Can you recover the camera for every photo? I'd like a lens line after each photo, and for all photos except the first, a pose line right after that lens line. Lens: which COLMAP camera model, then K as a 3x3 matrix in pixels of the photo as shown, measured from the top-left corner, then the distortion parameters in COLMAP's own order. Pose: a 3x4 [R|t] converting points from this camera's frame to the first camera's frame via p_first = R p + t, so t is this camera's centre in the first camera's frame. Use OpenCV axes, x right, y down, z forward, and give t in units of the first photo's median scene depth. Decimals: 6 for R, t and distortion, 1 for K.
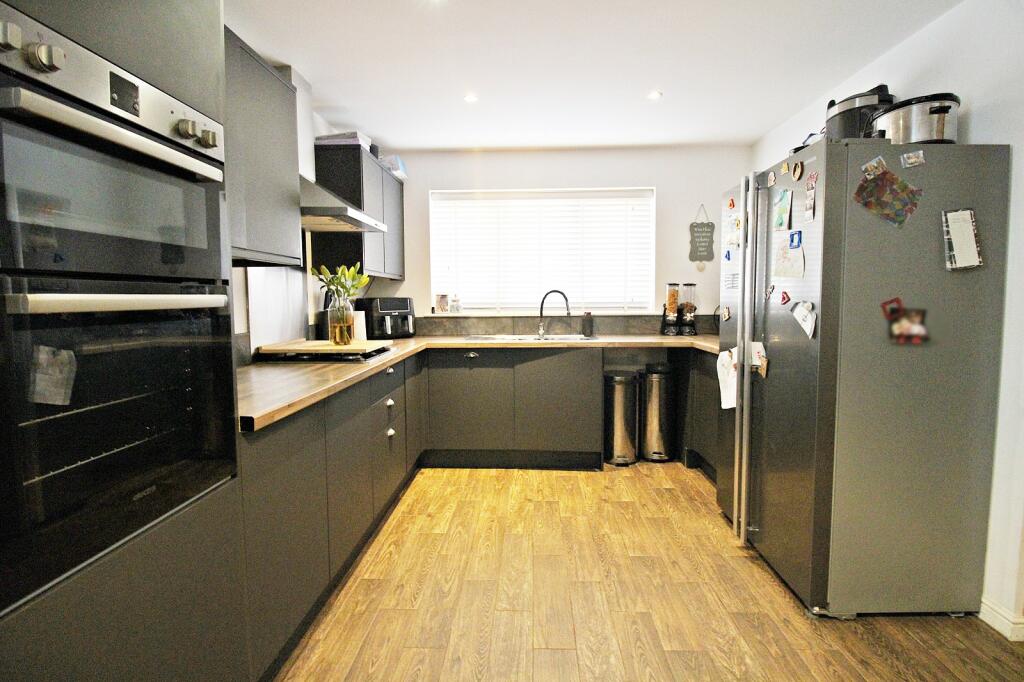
lens RADIAL K [[472.8, 0, 520.8], [0, 472.8, 329.6], [0, 0, 1]] dist [0.004097, -0.013734]
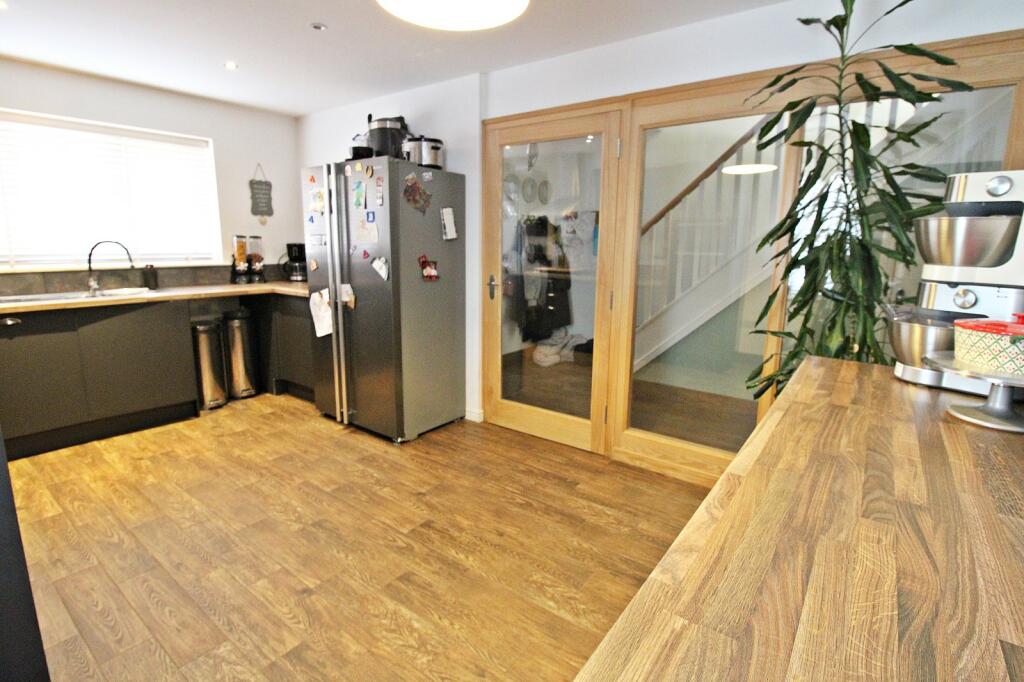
lens RADIAL K [[488.9, 0, 515.6], [0, 488.9, 329.0], [0, 0, 1]] dist [-0.001132, -0.017442]
pose [[0.572844, -0.127932, 0.809620, -0.354198], [0.036623, 0.990753, 0.130641, -0.012256], [-0.818846, -0.045186, 0.572232, -0.233855]]
